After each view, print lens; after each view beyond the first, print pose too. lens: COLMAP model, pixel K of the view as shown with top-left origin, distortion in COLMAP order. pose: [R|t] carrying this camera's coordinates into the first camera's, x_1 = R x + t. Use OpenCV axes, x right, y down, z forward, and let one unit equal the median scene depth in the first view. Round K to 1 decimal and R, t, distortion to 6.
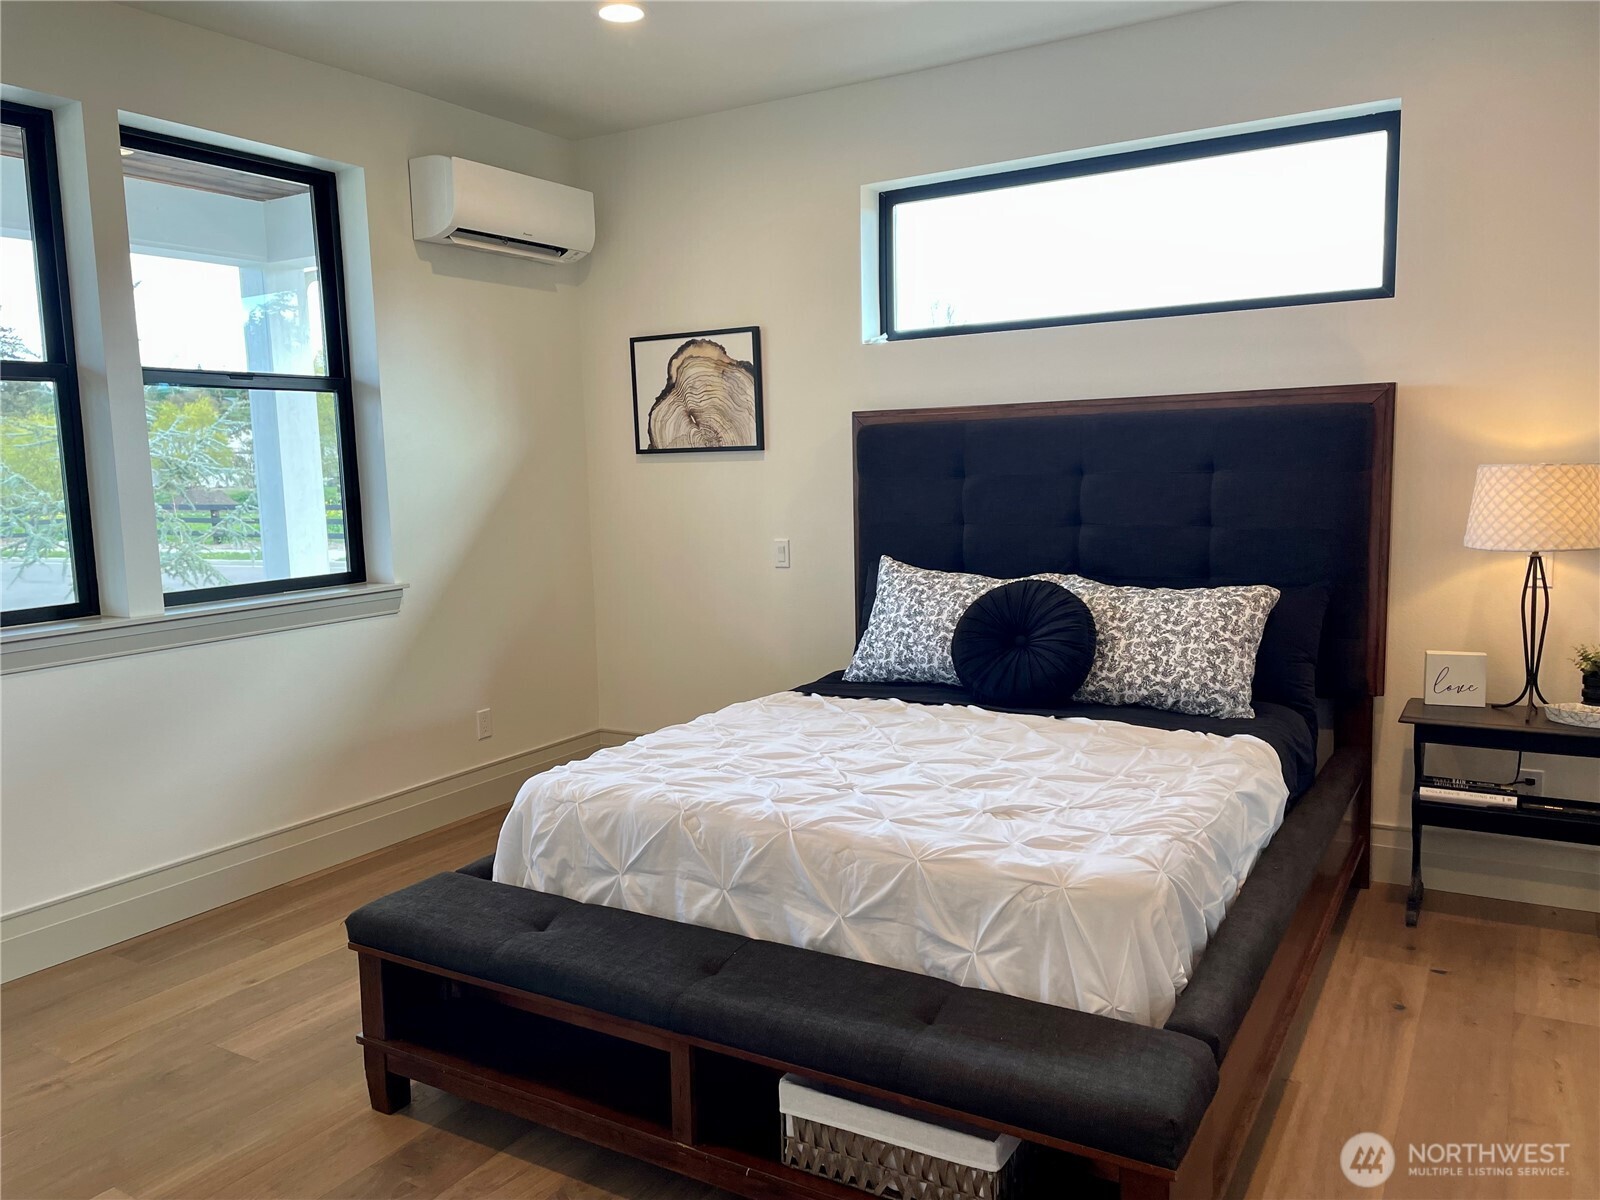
lens RADIAL K [[1215.3, 0, 796.2], [0, 1215.3, 603.8], [0, 0, 1]] dist [0.082442, -0.101827]
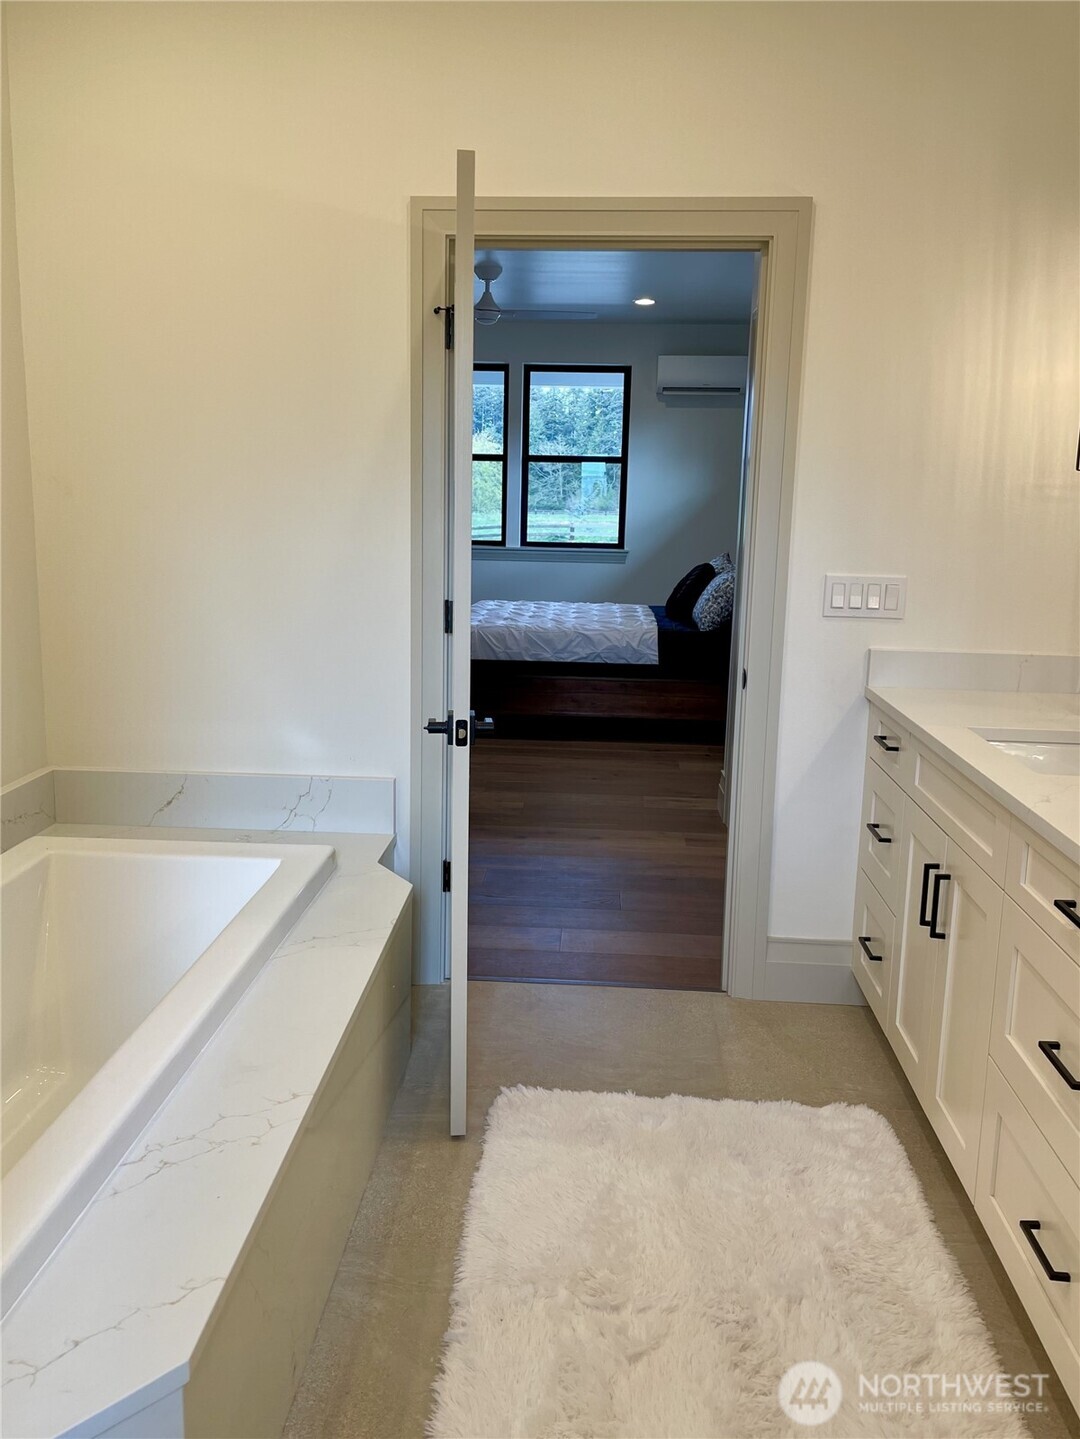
lens RADIAL K [[1244.5, 0, 528.7], [0, 1244.5, 725.2], [0, 0, 1]] dist [0.087770, 0.000153]
pose [[0.465283, 0.202496, -0.861688, 1.921893], [-0.143547, 0.977857, 0.152285, -0.028678], [0.873445, 0.052837, 0.484048, -0.292189]]
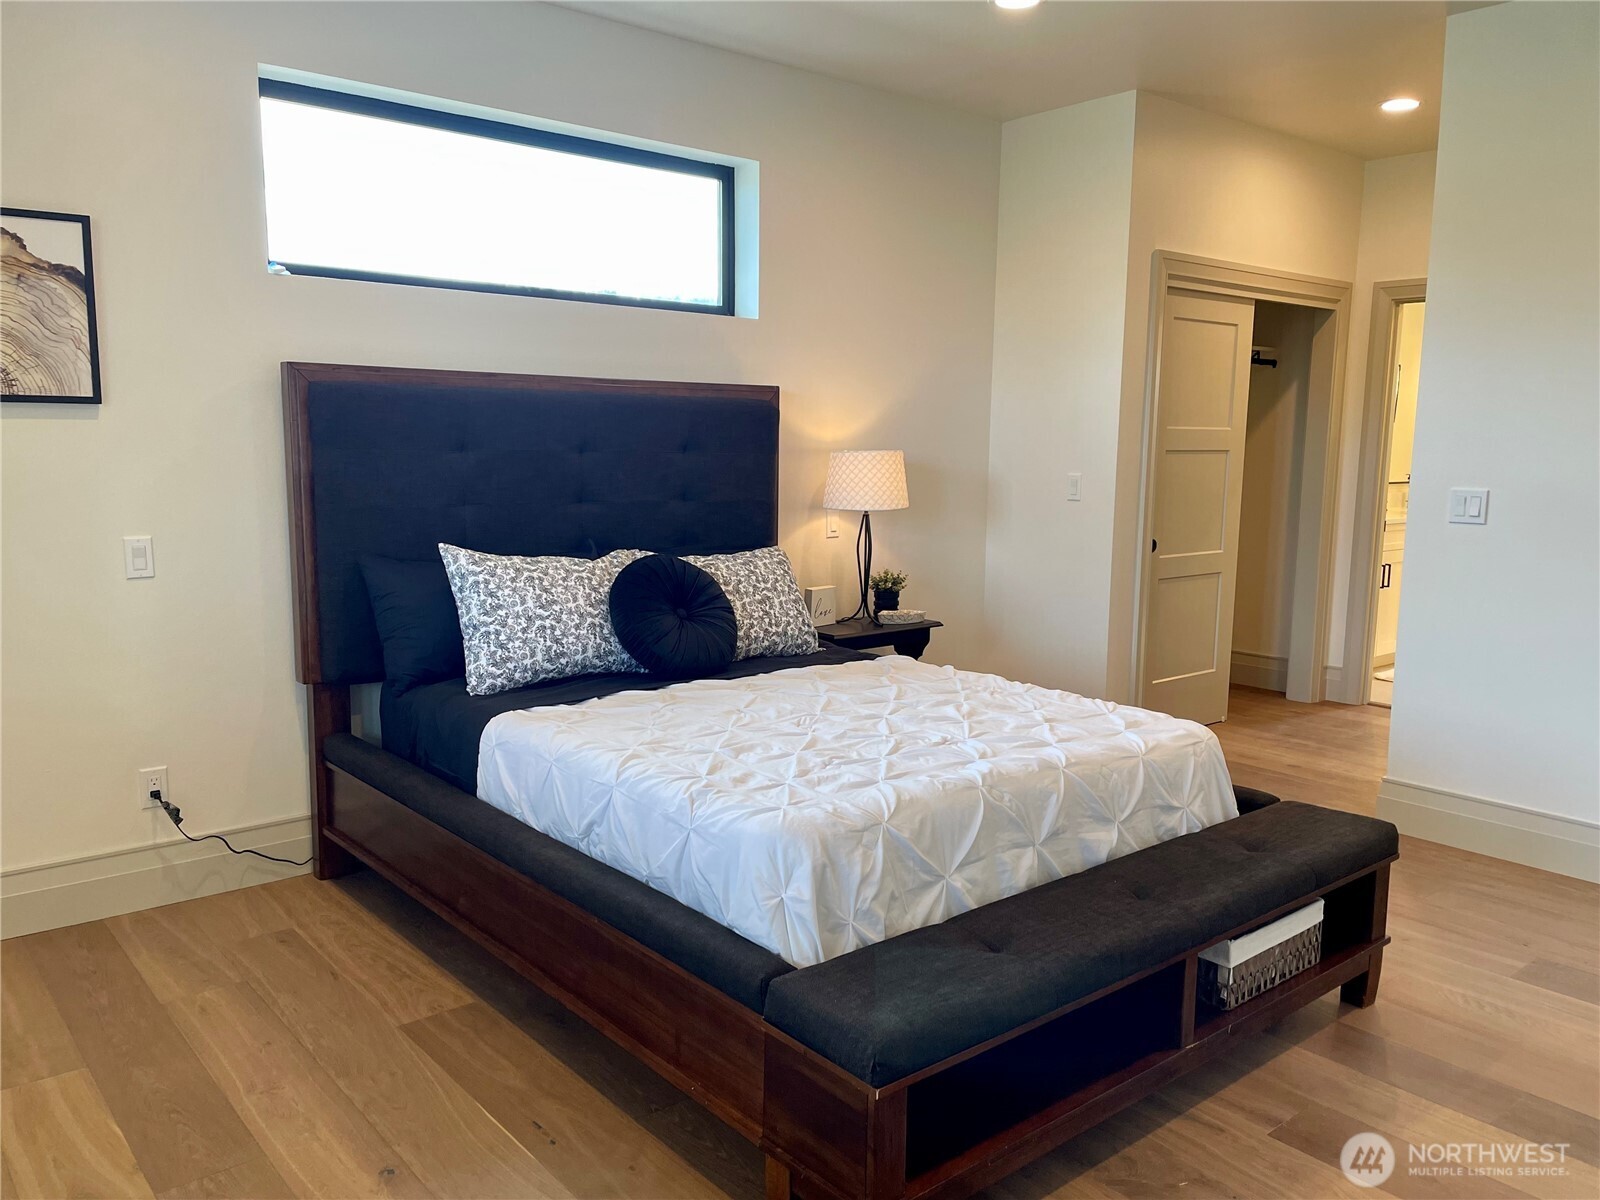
lens RADIAL K [[1215.3, 0, 802.8], [0, 1215.3, 596.8], [0, 0, 1]] dist [0.082442, -0.101827]
pose [[0.315336, -0.095792, 0.944133, -0.697538], [0.091189, 0.993347, 0.070329, -0.043221], [-0.944589, 0.063917, 0.321973, 0.538133]]
